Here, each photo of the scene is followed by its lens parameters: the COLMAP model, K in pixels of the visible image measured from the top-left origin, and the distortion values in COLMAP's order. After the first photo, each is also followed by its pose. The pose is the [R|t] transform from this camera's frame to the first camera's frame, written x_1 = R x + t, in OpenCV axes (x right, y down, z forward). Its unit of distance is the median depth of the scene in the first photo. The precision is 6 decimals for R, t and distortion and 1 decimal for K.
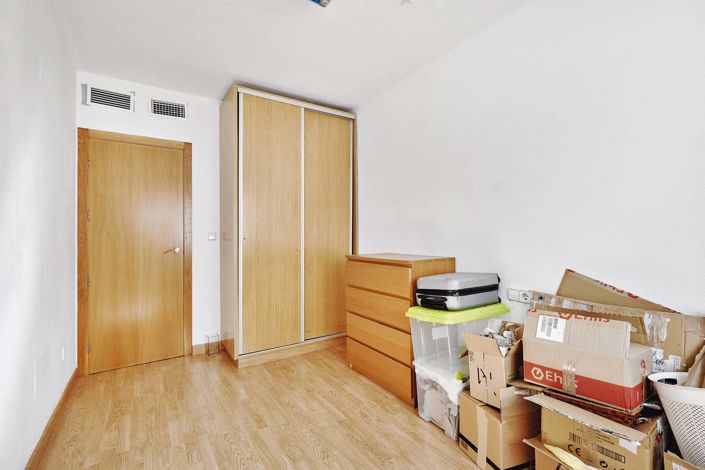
lens RADIAL K [[319.2, 0, 351.6], [0, 319.2, 234.4], [0, 0, 1]] dist [0.005048, -0.000359]
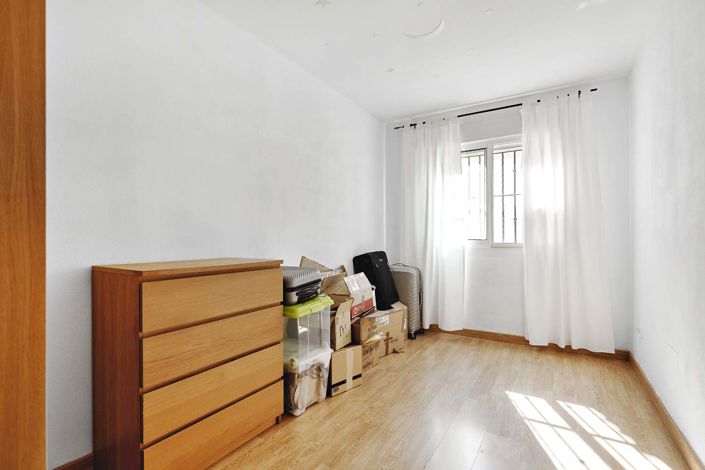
lens RADIAL K [[319.2, 0, 367.1], [0, 319.2, 238.2], [0, 0, 1]] dist [0.005048, -0.000359]
pose [[-0.429838, 0.003034, 0.902901, -0.798884], [-0.002214, 0.999988, -0.004414, 0.028311], [-0.902903, -0.003897, -0.429826, 1.282126]]
